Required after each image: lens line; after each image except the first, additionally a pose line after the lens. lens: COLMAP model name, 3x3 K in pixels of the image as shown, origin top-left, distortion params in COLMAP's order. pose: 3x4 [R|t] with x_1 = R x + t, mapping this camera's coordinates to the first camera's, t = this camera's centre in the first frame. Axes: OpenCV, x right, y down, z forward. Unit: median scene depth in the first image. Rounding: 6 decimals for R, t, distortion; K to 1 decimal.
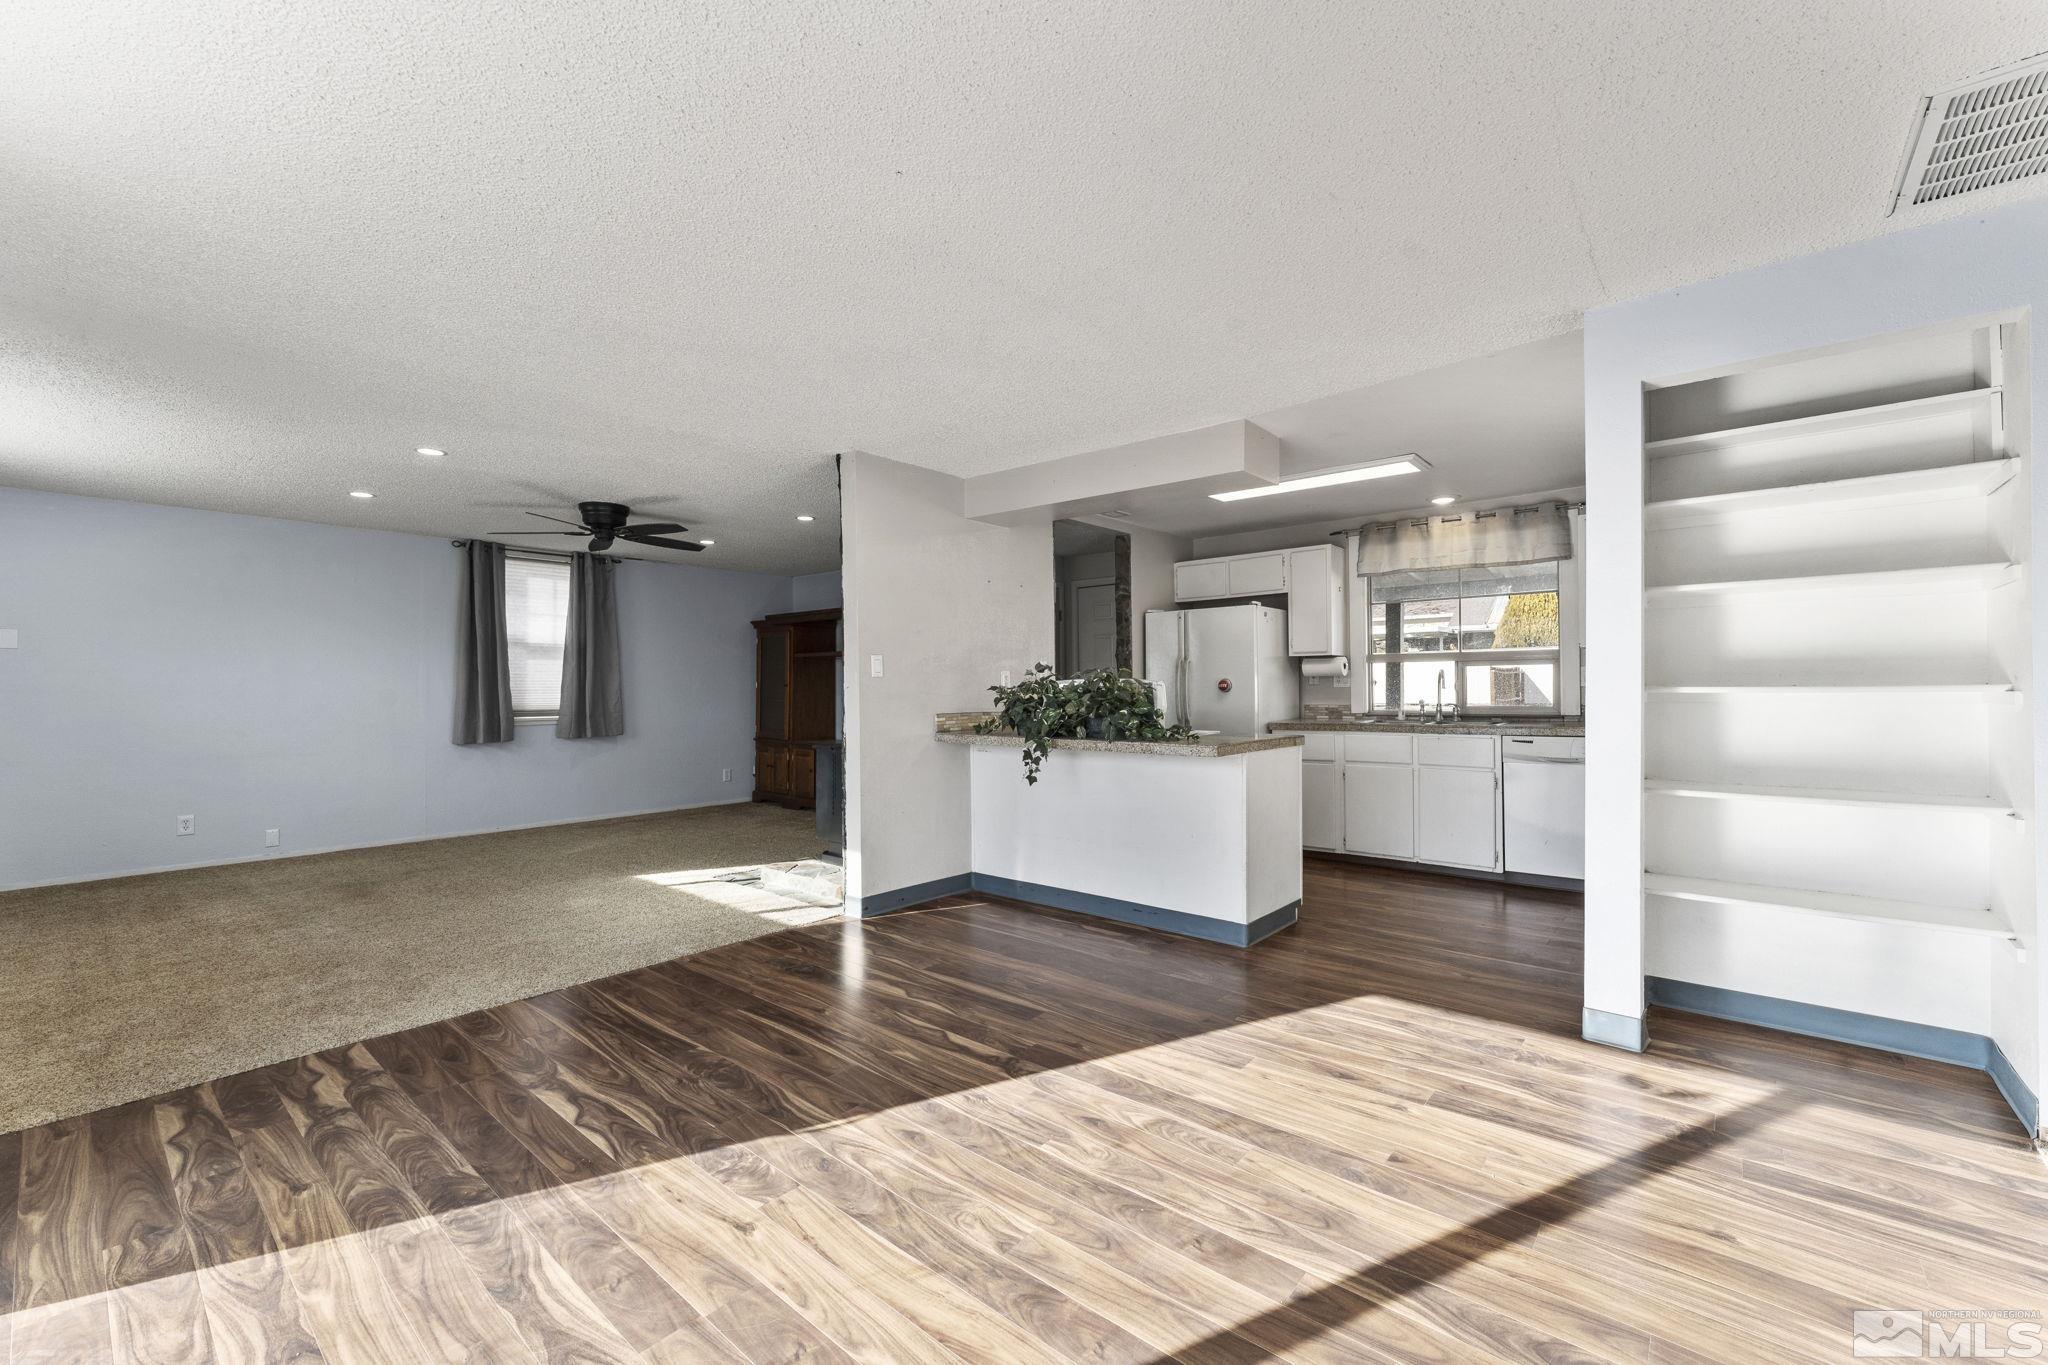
lens RADIAL K [[841.0, 0, 1016.2], [0, 841.0, 692.8], [0, 0, 1]] dist [0.003131, -0.000087]
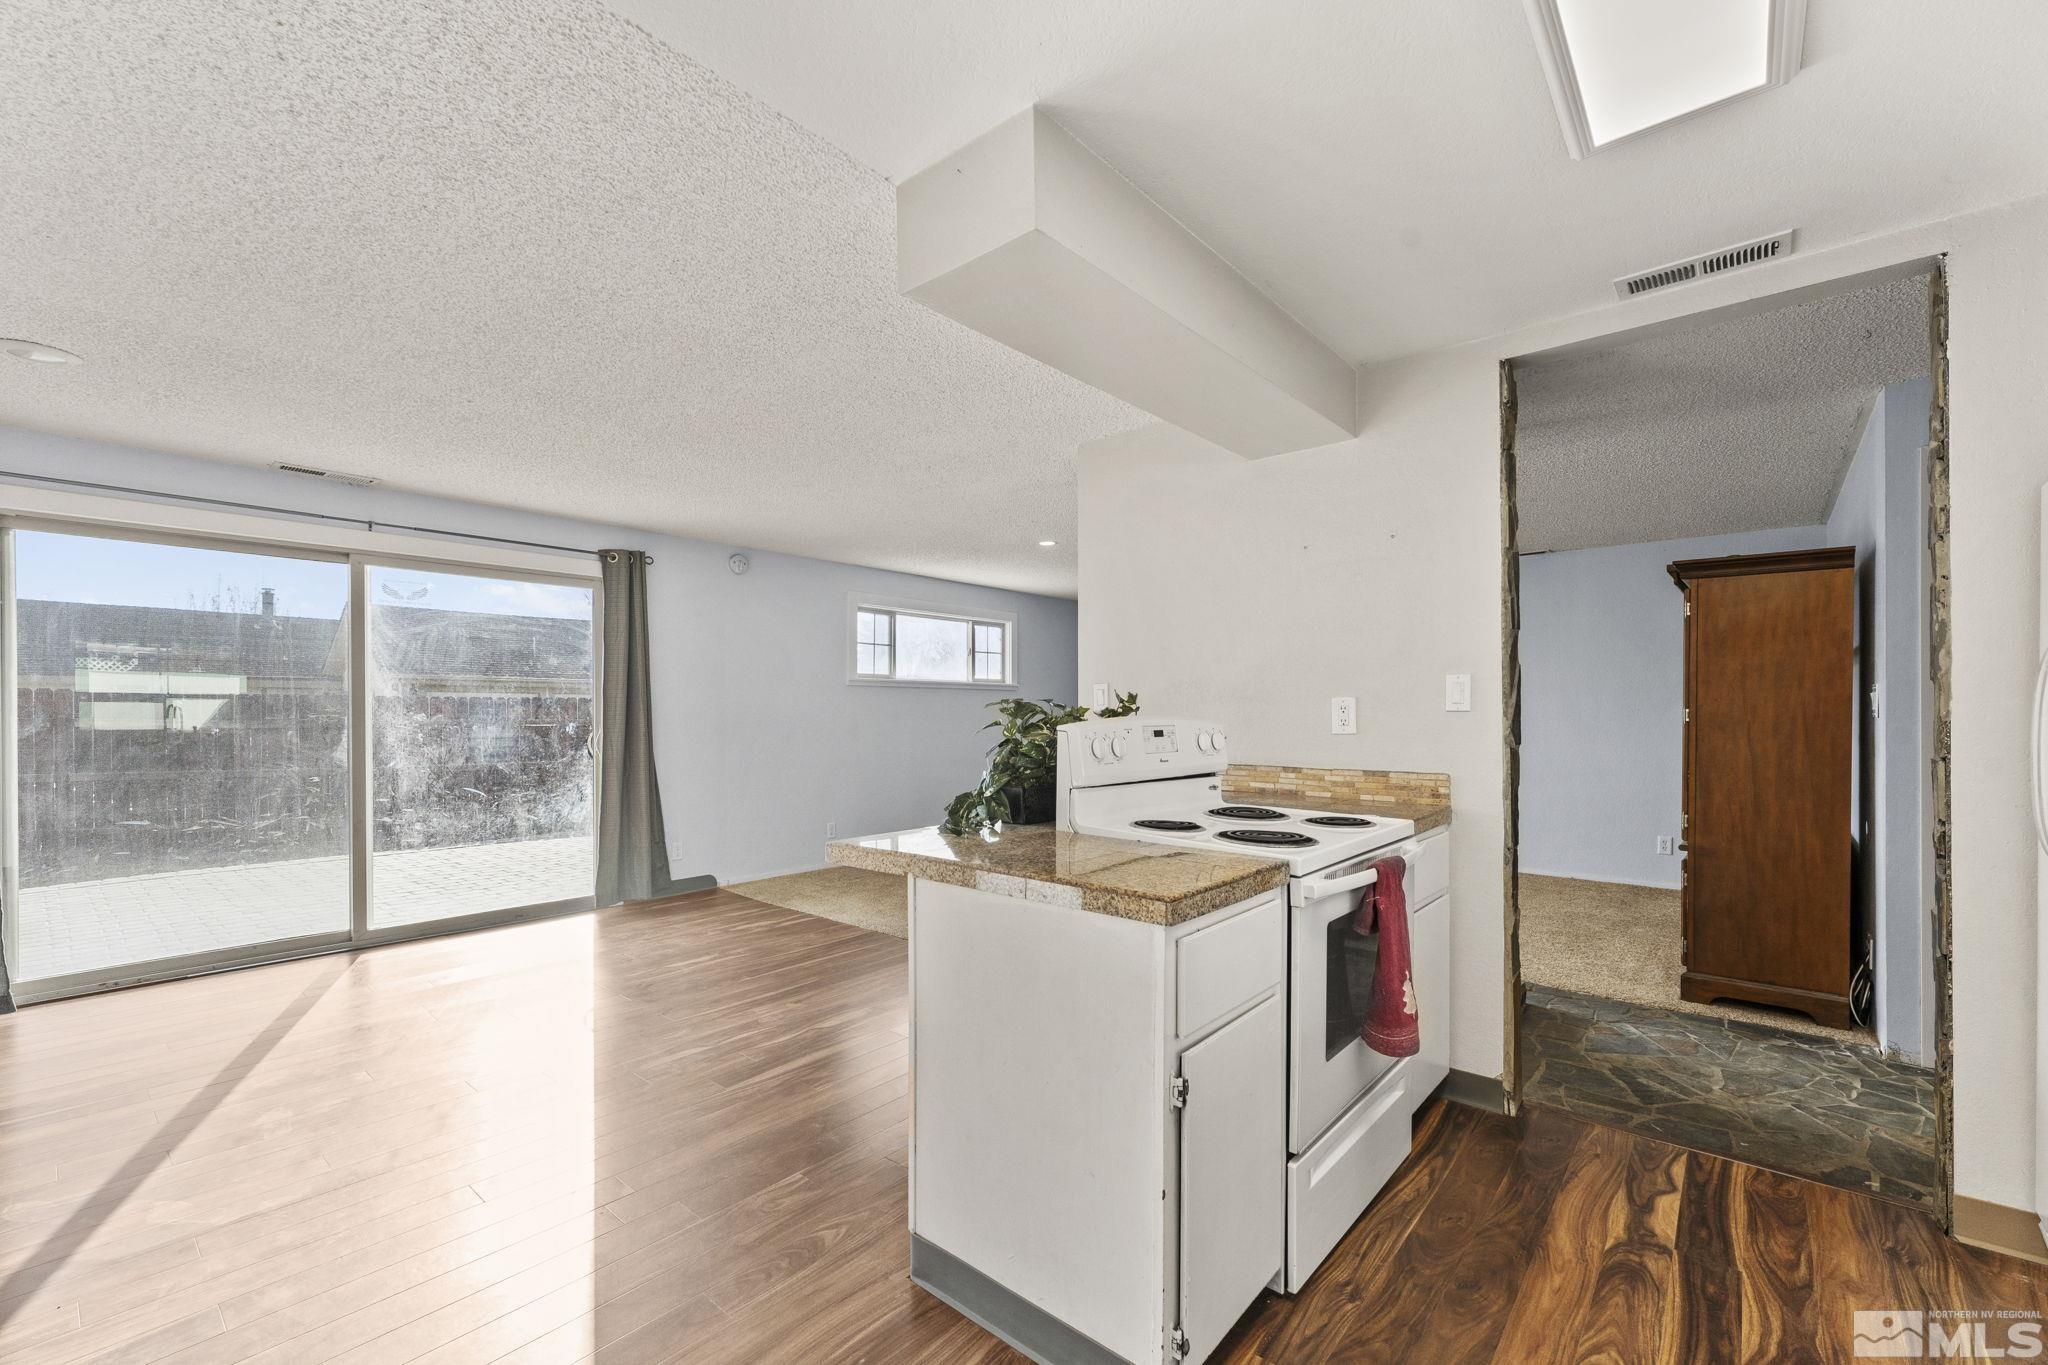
lens RADIAL K [[832.8, 0, 986.2], [0, 832.8, 696.5], [0, 0, 1]] dist [0.023189, 0.000266]
pose [[-0.022500, -0.013658, -0.999654, 0.586388], [-0.005835, 0.999891, -0.013530, -0.018882], [0.999730, 0.005528, -0.022578, 0.821092]]
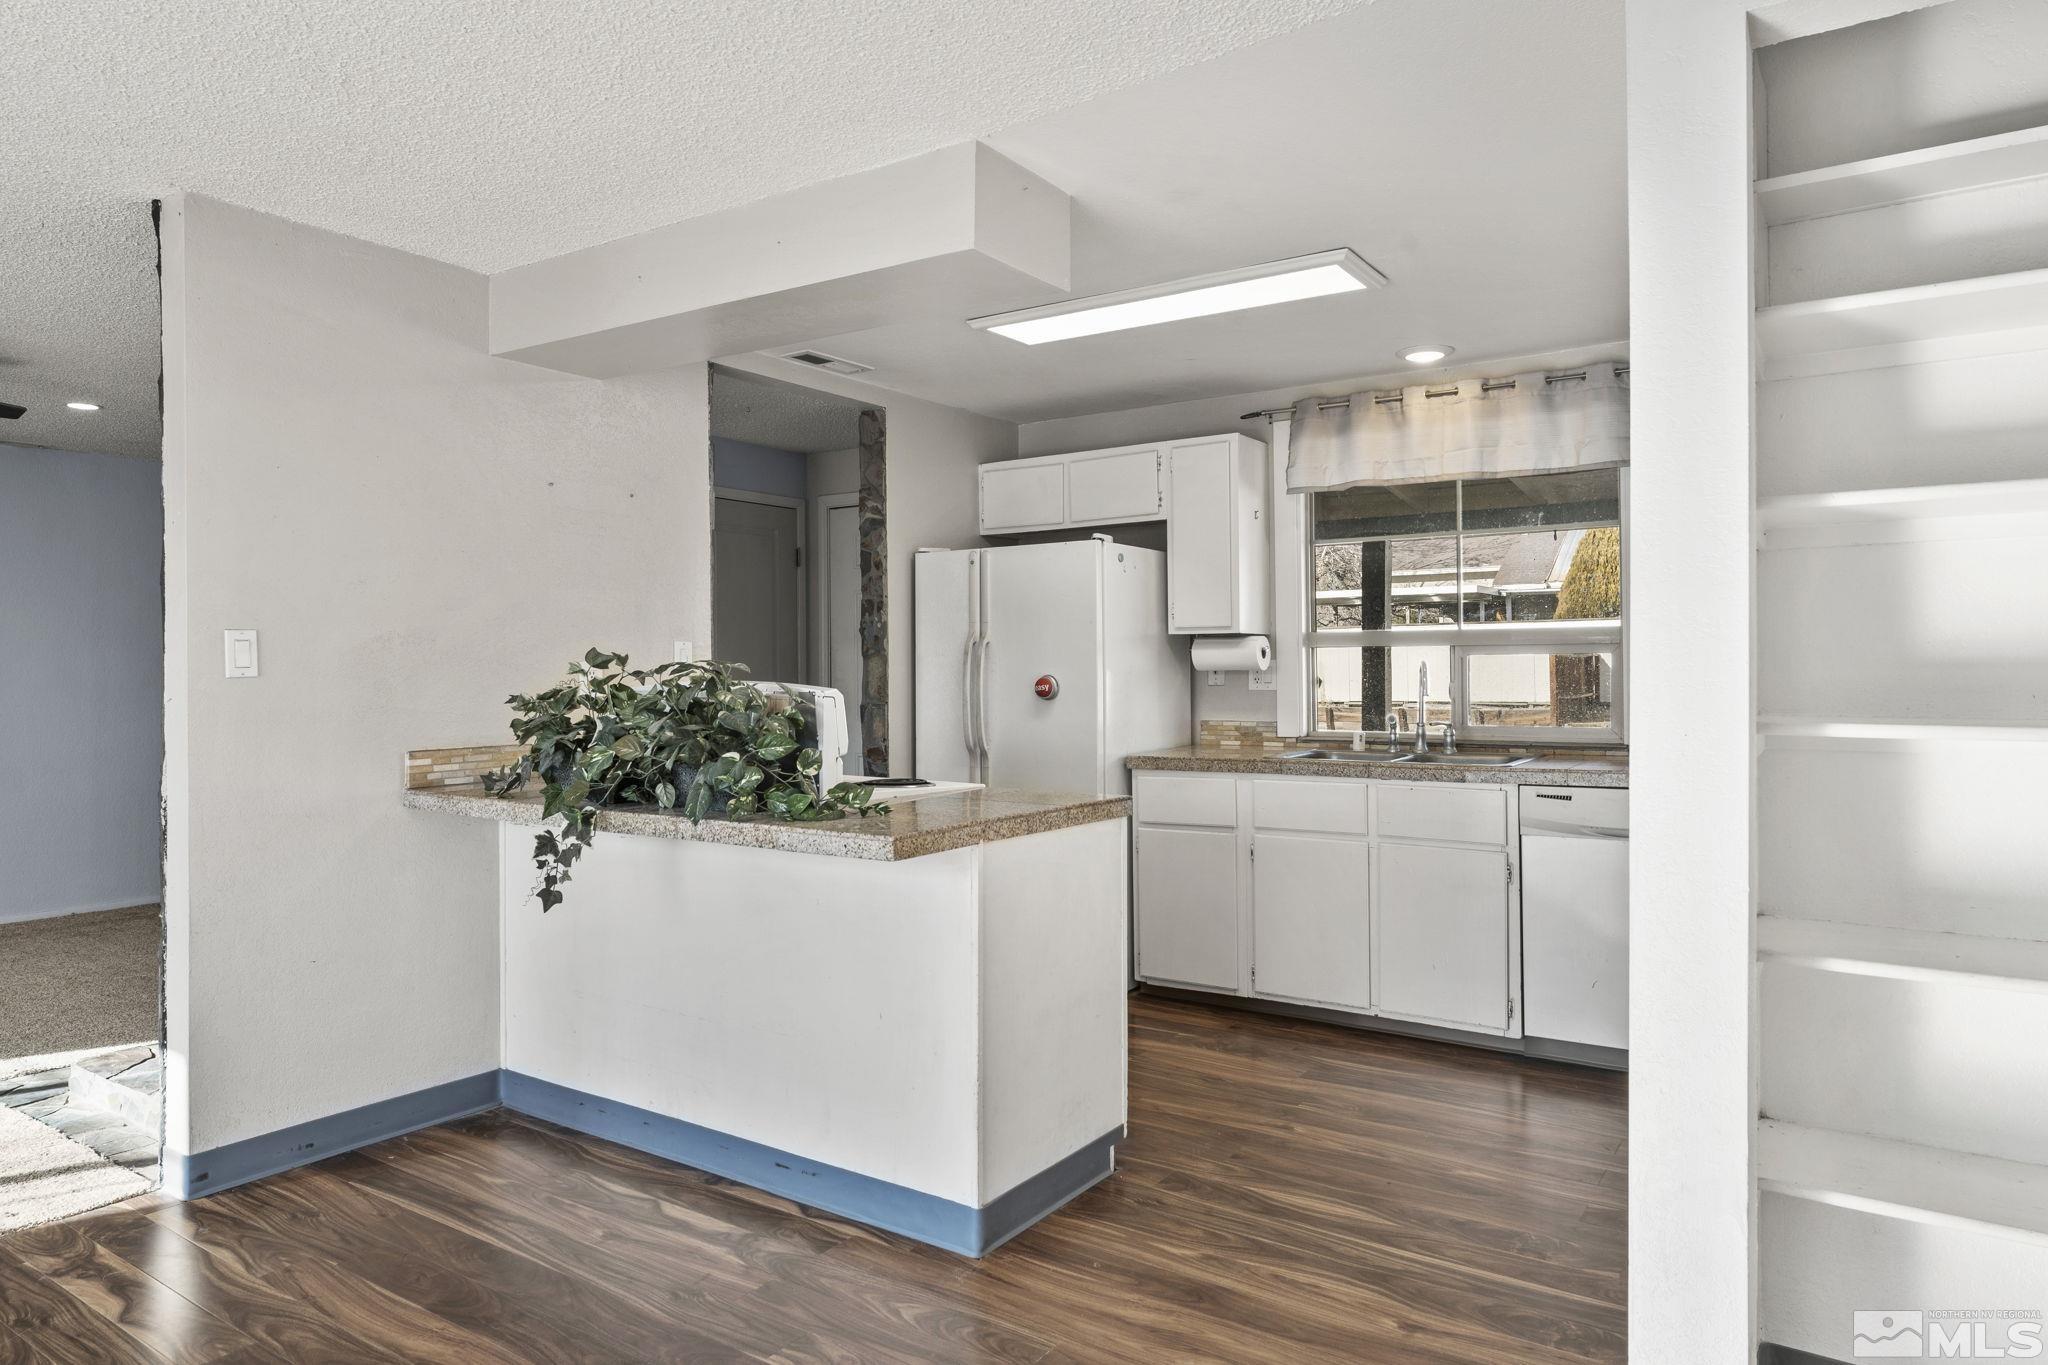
lens RADIAL K [[1275.0, 0, 1020.4], [0, 1275.0, 665.4], [0, 0, 1]] dist [0.003354, -0.007006]
pose [[0.993984, 0.004176, 0.109445, 0.170727], [-0.002932, 0.999929, -0.011527, -0.016383], [-0.109485, 0.011137, 0.993926, 0.221587]]
